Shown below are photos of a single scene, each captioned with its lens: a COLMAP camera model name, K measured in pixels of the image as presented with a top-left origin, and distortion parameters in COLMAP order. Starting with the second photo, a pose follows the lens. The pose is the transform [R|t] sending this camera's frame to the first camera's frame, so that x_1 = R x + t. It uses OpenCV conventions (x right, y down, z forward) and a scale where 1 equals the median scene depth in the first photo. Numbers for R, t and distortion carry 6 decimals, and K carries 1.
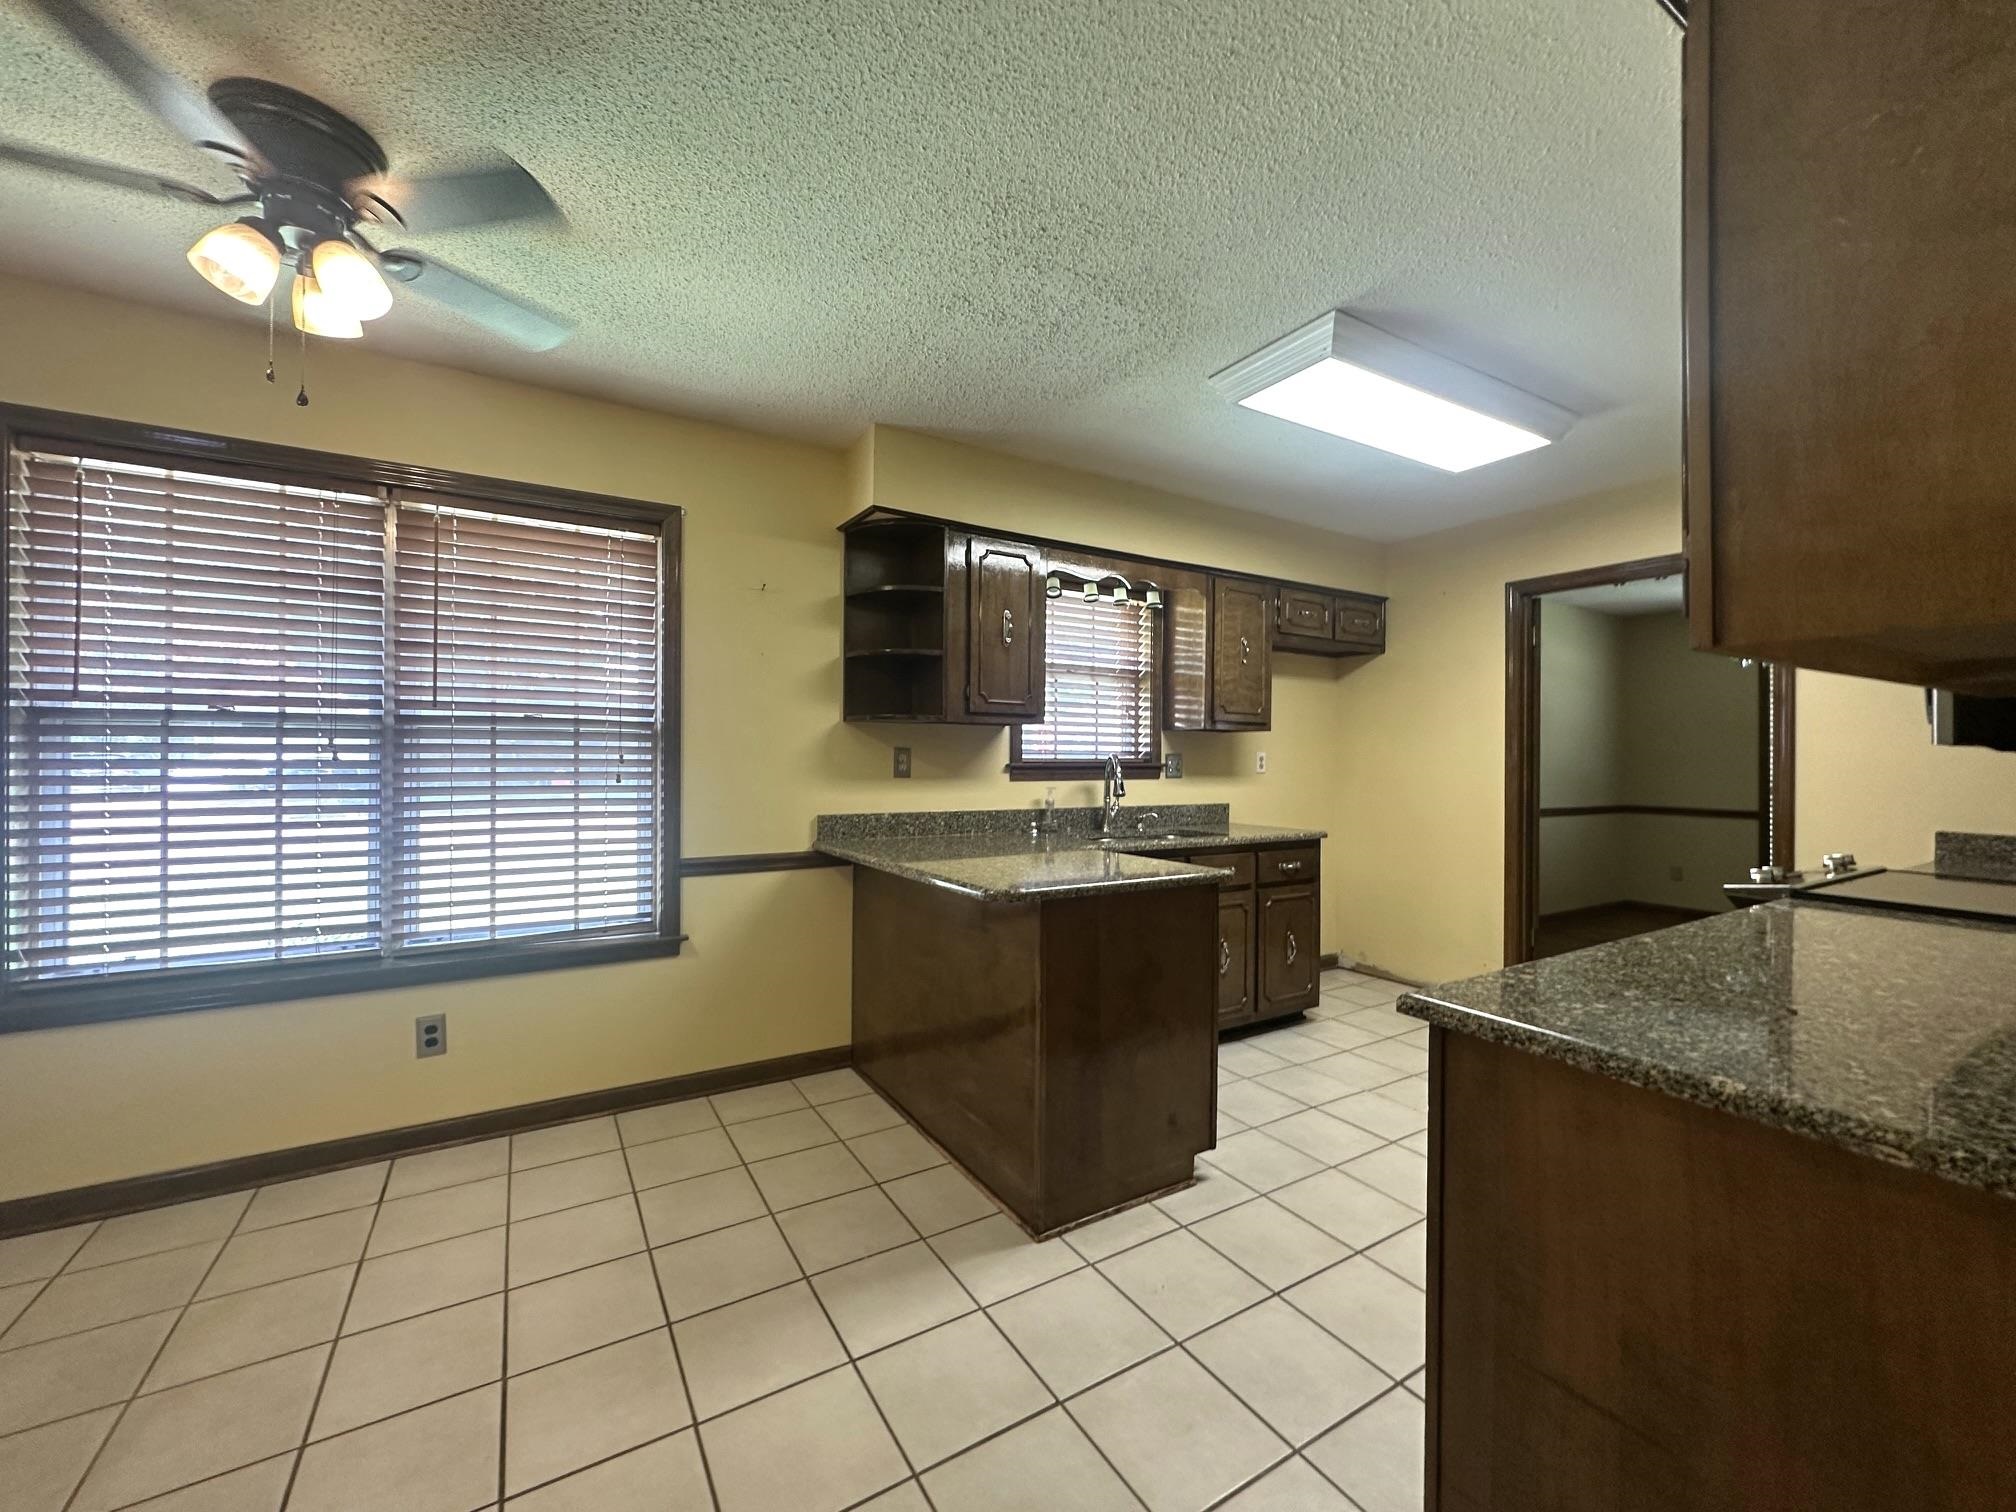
lens RADIAL K [[803.6, 0, 1007.7], [0, 803.6, 751.7], [0, 0, 1]] dist [-0.000010, -0.000021]
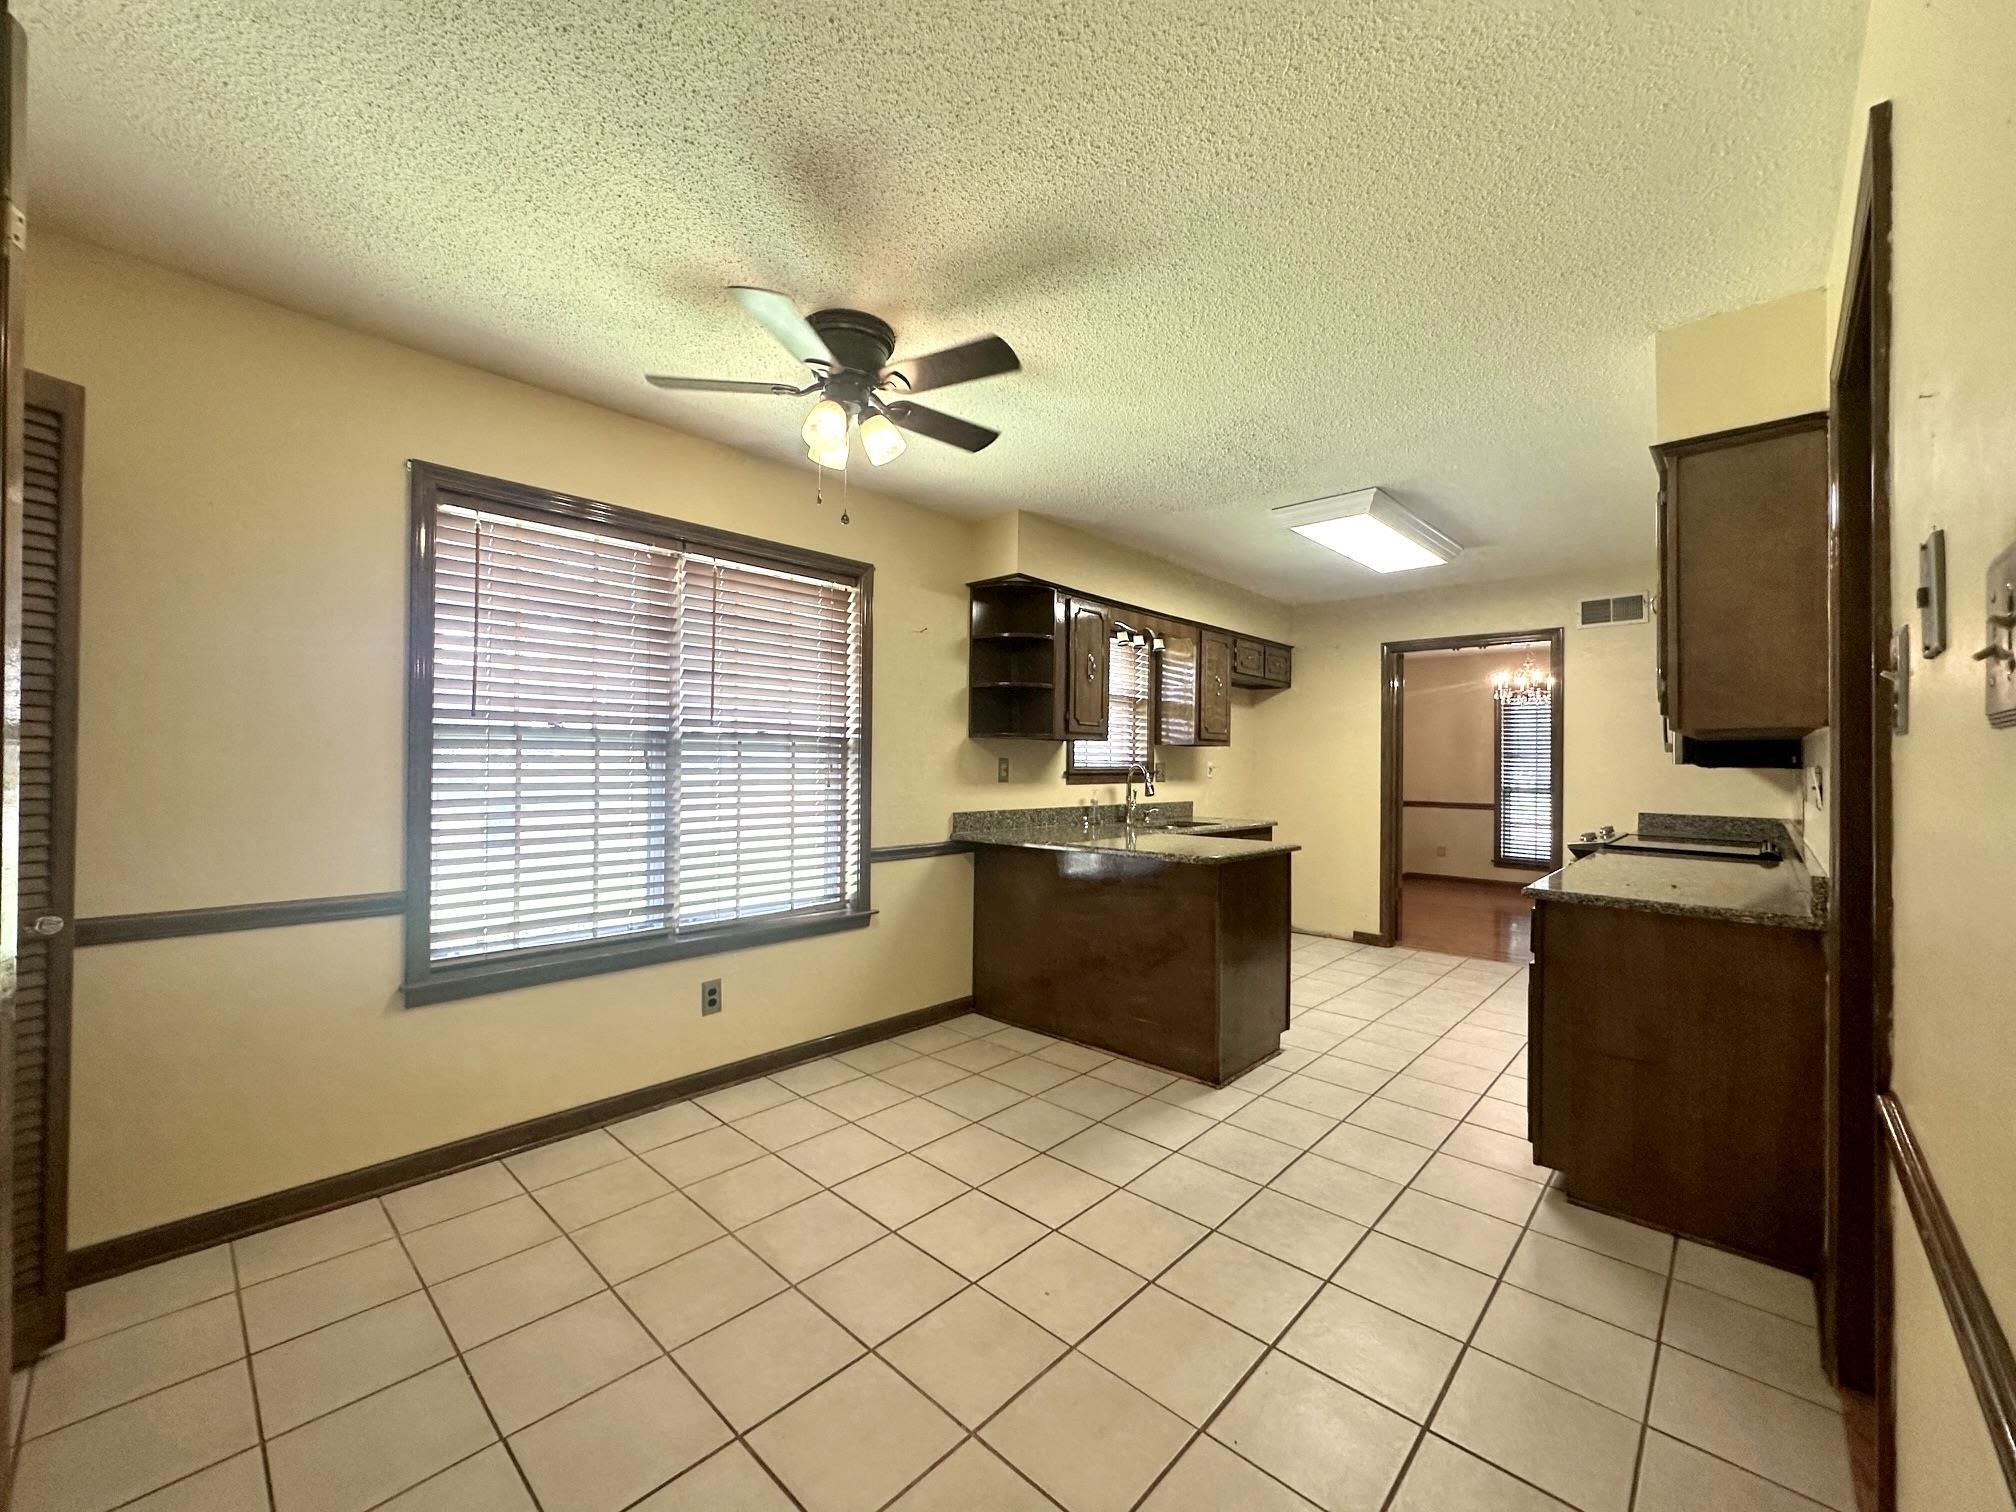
lens RADIAL K [[803.6, 0, 1007.7], [0, 803.6, 751.7], [0, 0, 1]] dist [-0.000010, -0.000021]
pose [[0.962564, 0.005680, 0.270996, -0.505329], [-0.003945, 0.999968, -0.006945, -0.007314], [-0.271027, 0.005616, 0.962555, -0.233341]]
